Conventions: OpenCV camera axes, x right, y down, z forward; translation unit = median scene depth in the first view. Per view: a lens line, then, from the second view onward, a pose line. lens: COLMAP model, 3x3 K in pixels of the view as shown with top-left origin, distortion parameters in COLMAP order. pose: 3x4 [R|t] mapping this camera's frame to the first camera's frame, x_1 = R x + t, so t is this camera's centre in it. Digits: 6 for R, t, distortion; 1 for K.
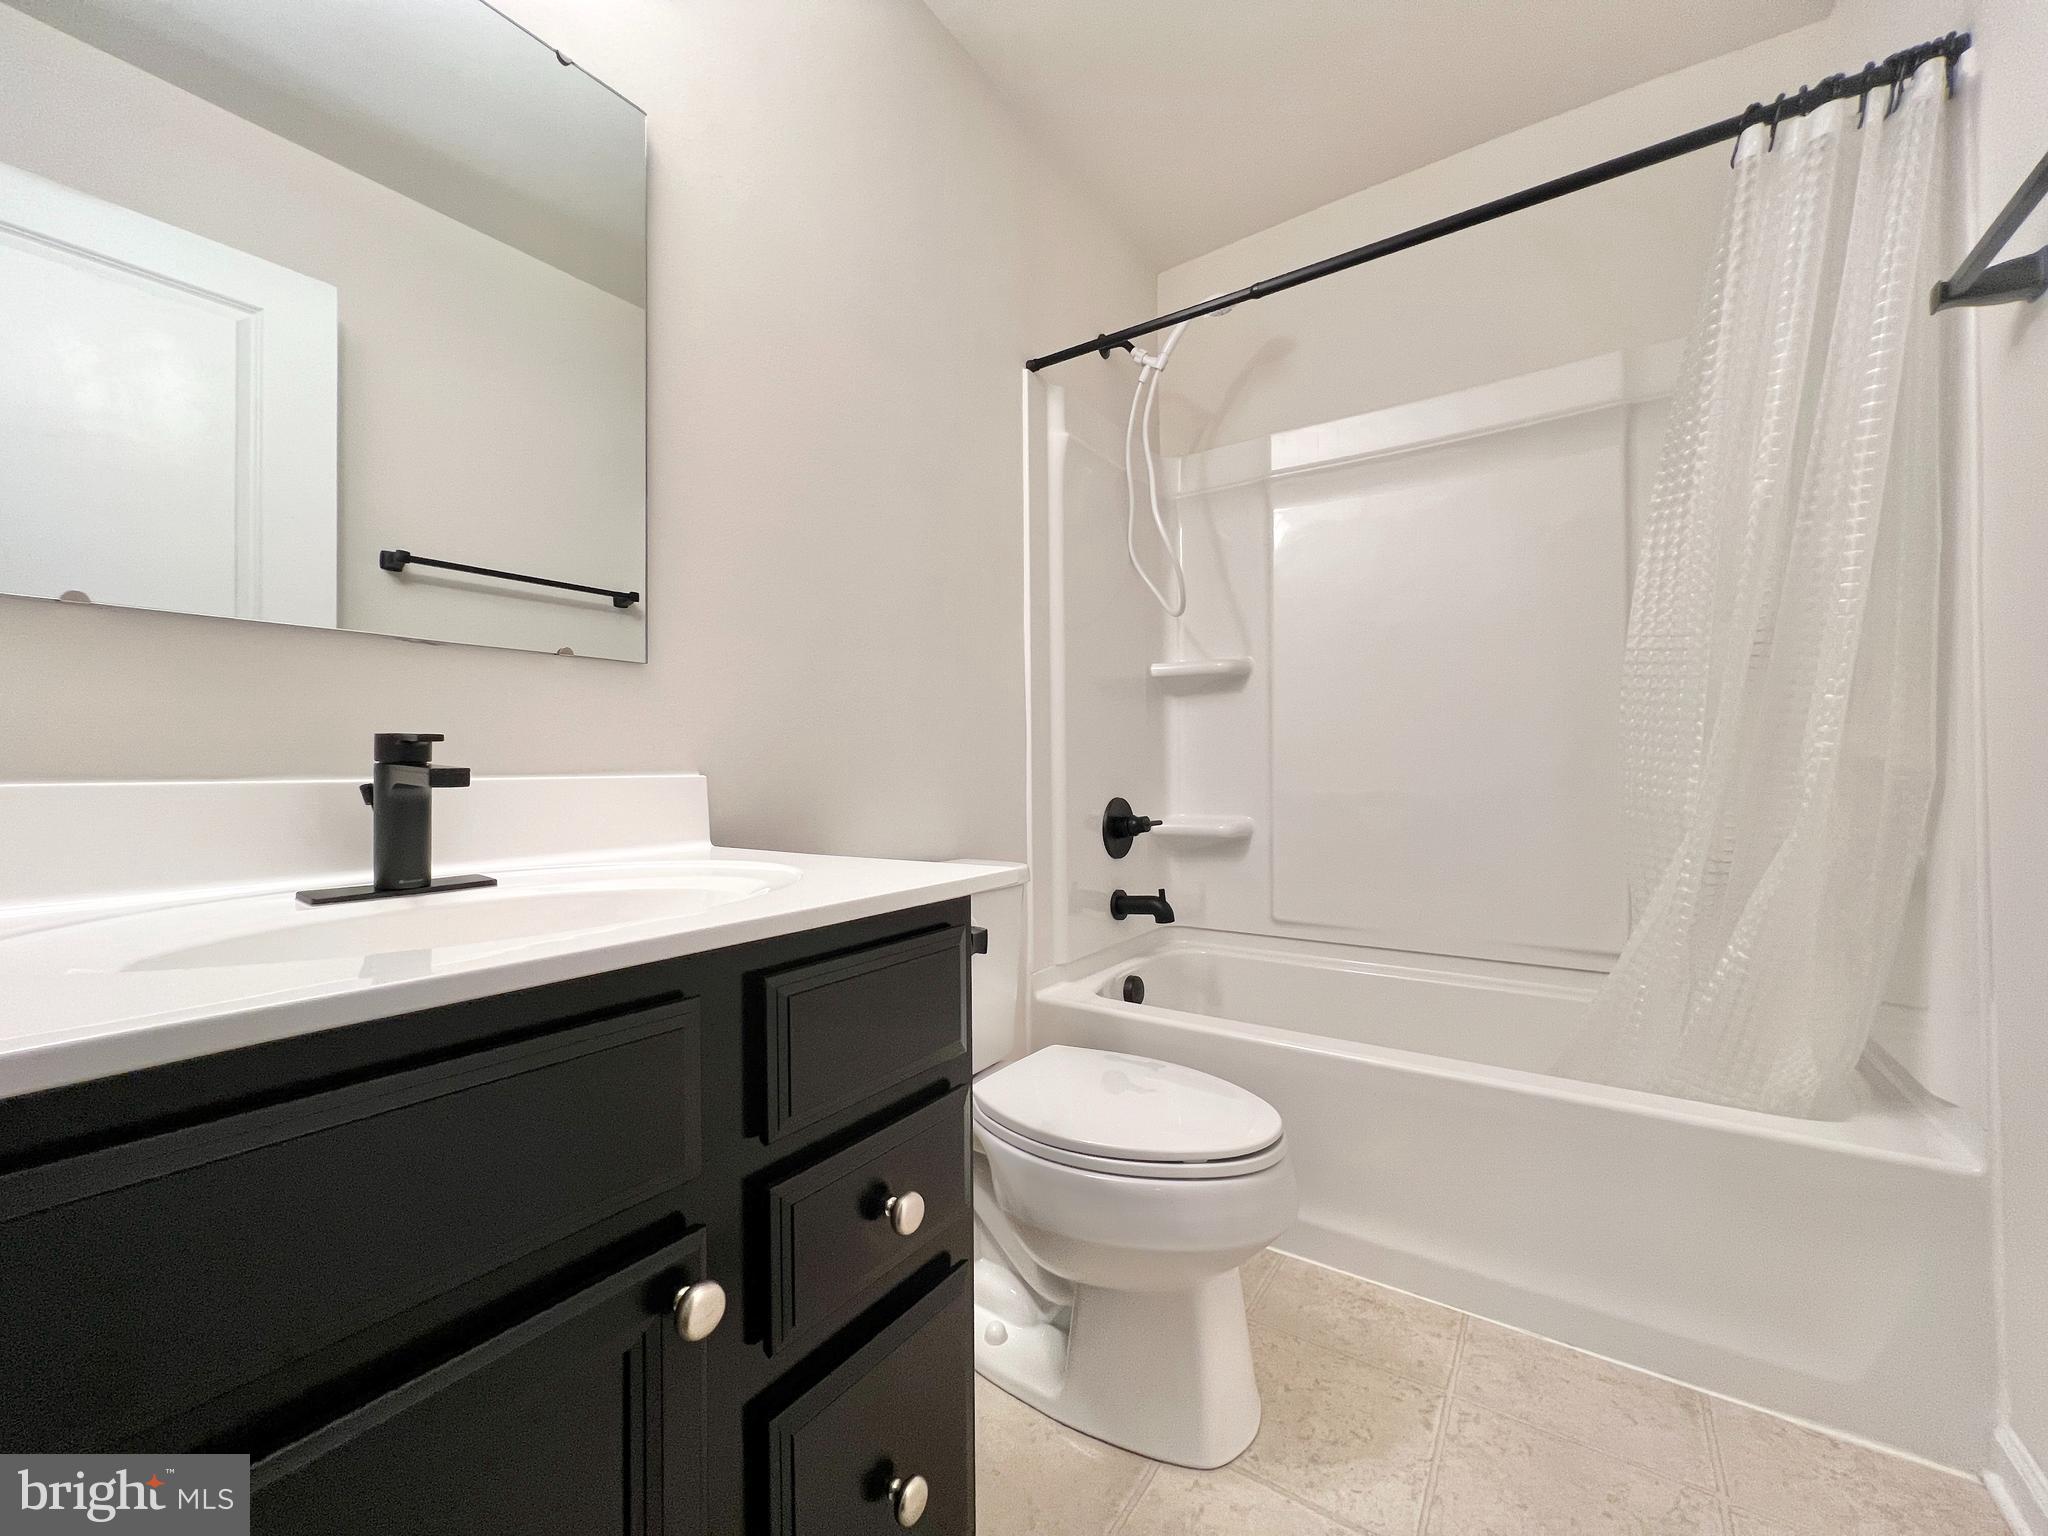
lens RADIAL K [[822.4, 0, 1021.7], [0, 822.4, 767.7], [0, 0, 1]] dist [0.005454, -0.000157]
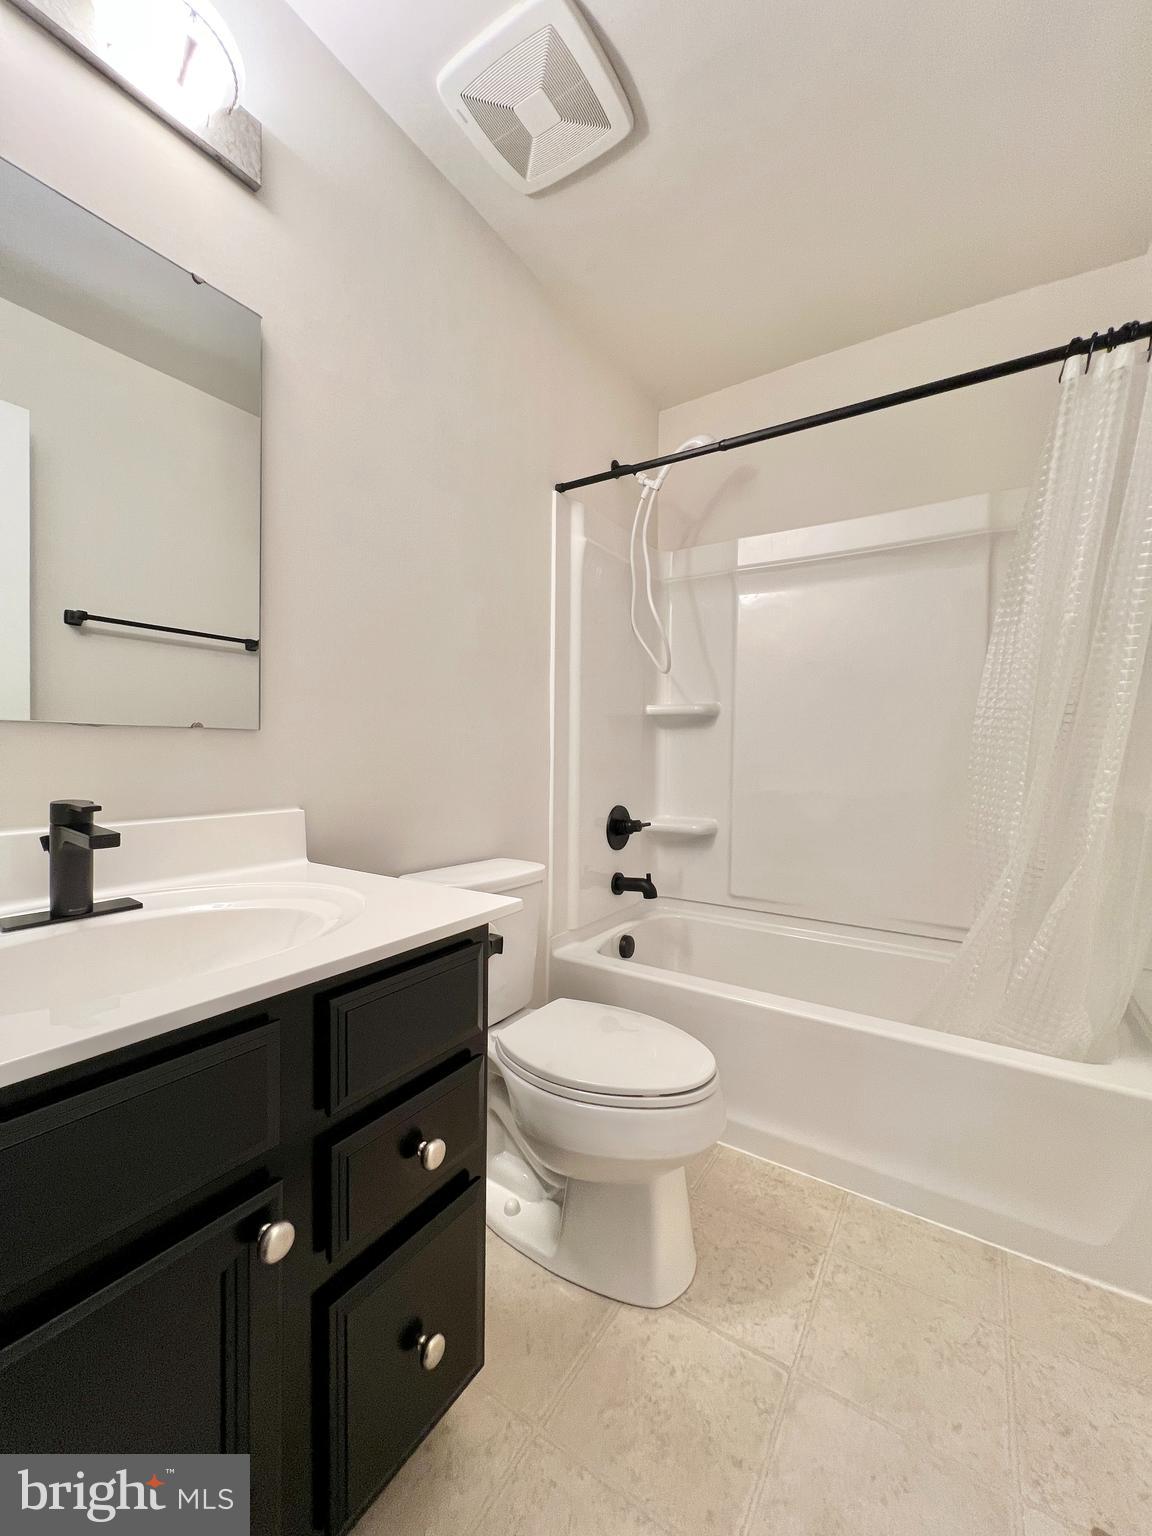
lens RADIAL K [[616.8, 0, 579.7], [0, 616.8, 768.5], [0, 0, 1]] dist [0.005454, -0.000157]
pose [[0.999442, 0.019751, 0.026948, 0.043587], [-0.020522, 0.999379, 0.028629, -0.097187], [-0.026365, -0.029166, 0.999227, -0.032209]]
